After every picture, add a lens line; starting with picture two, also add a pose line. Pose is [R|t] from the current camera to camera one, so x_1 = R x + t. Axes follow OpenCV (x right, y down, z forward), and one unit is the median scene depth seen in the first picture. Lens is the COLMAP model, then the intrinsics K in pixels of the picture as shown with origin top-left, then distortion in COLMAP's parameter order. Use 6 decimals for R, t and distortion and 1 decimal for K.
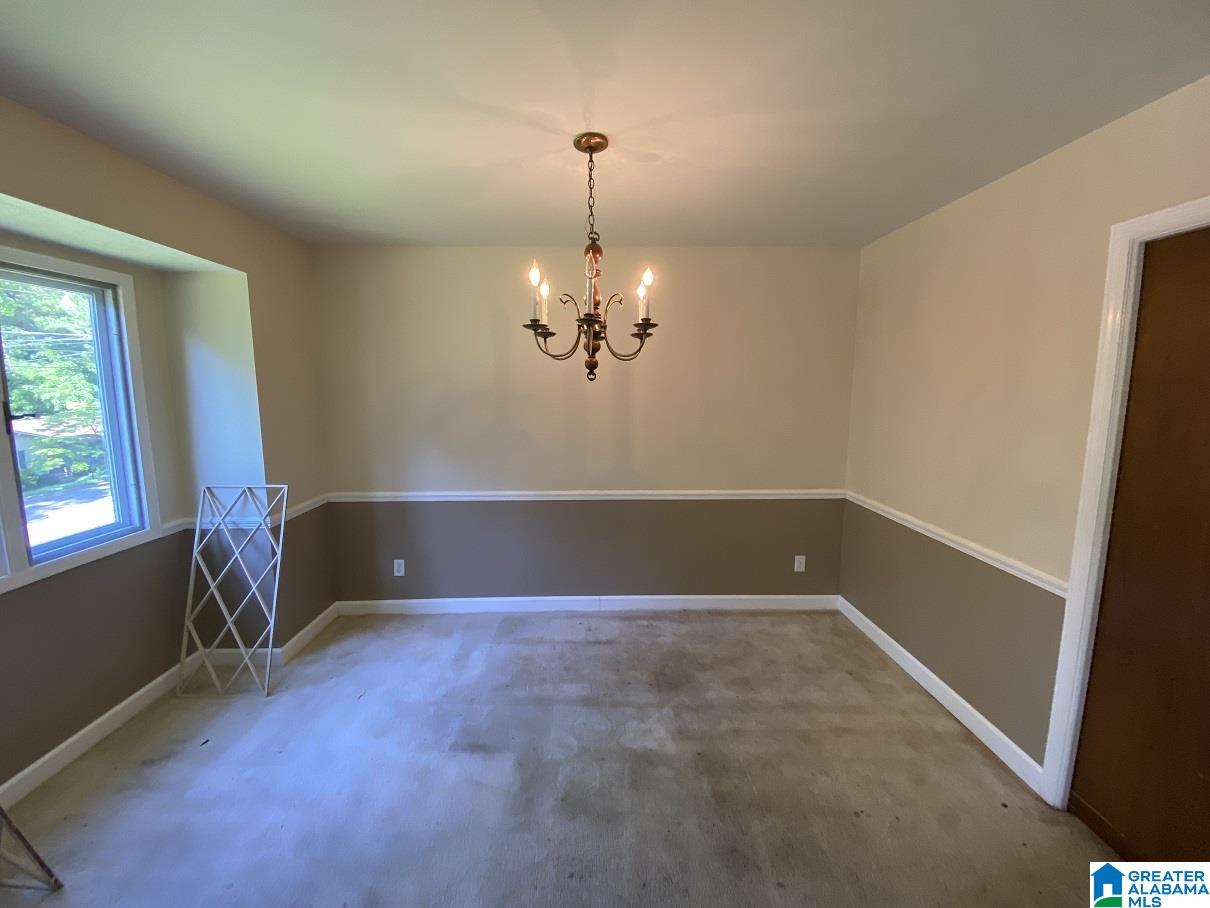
lens RADIAL K [[497.3, 0, 602.3], [0, 497.3, 455.3], [0, 0, 1]] dist [0.011205, -0.000748]
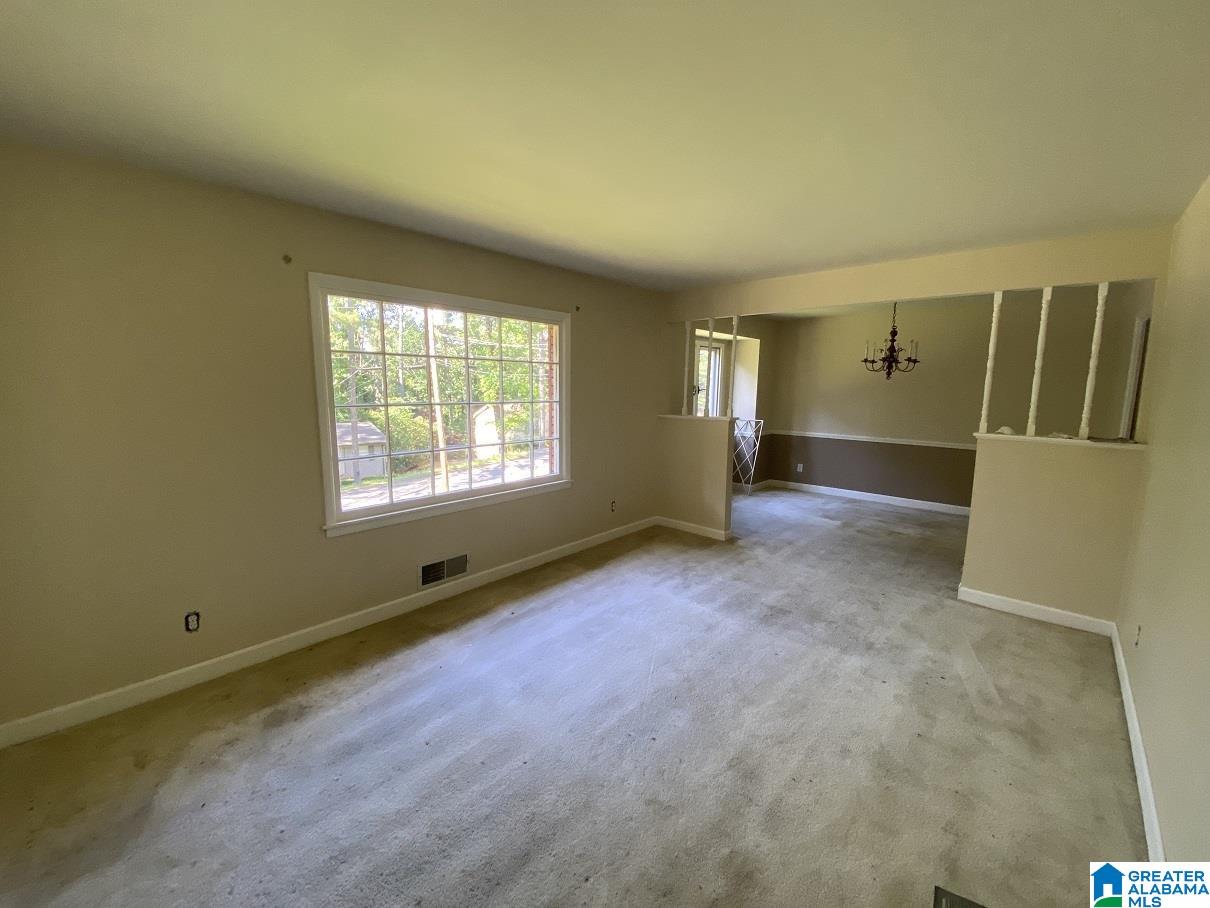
lens RADIAL K [[497.3, 0, 598.2], [0, 497.3, 453.3], [0, 0, 1]] dist [0.011205, -0.000748]
pose [[0.727200, 0.101840, -0.678829, 0.508142], [-0.105218, 0.993784, 0.036374, 0.223687], [0.678313, 0.044974, 0.733395, -1.444789]]
